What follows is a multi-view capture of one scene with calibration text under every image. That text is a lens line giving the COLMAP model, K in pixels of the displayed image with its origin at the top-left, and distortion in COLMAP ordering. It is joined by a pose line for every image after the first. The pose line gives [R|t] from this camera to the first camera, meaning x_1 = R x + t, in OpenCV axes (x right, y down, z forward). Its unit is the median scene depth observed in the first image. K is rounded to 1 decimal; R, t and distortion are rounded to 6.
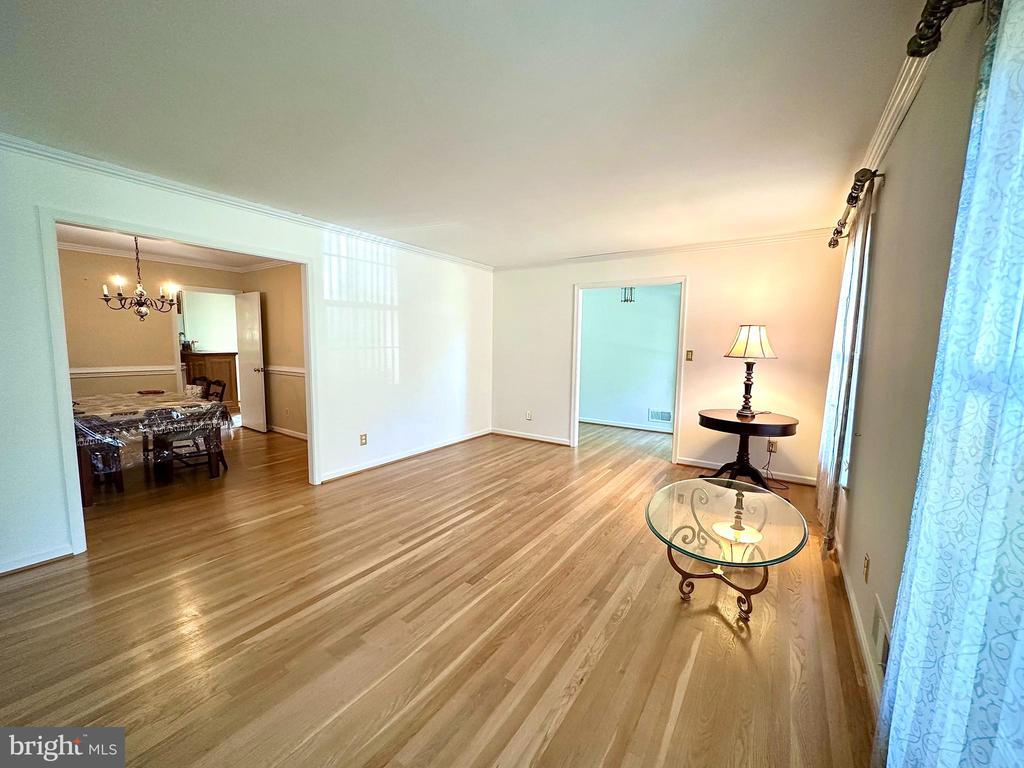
lens RADIAL K [[406.8, 0, 512.0], [0, 406.8, 384.0], [0, 0, 1]] dist [0.000305, 0.000143]
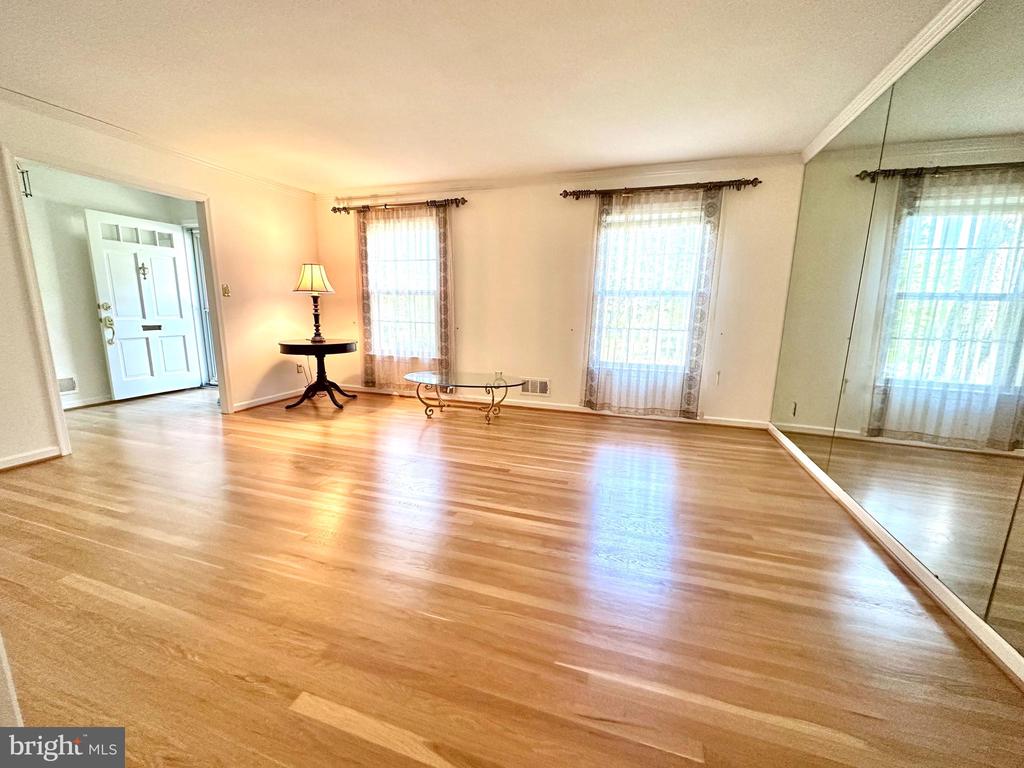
lens RADIAL K [[406.8, 0, 512.0], [0, 406.8, 384.0], [0, 0, 1]] dist [0.000305, 0.000143]
pose [[-0.275286, -0.196699, 0.941025, -0.734228], [0.074937, 0.971476, 0.224986, -0.027244], [-0.958437, 0.132453, -0.252693, 0.763042]]
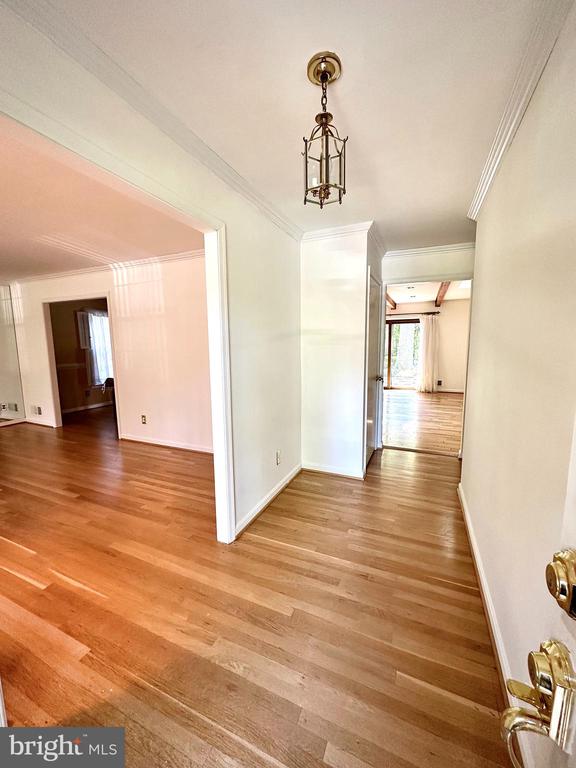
lens RADIAL K [[305.1, 0, 288.0], [0, 305.1, 384.0], [0, 0, 1]] dist [0.000305, 0.000143]
pose [[0.173571, 0.115061, -0.978077, 0.751234], [-0.087087, 0.991054, 0.101133, -0.134756], [0.980963, 0.067624, 0.182038, 1.409325]]
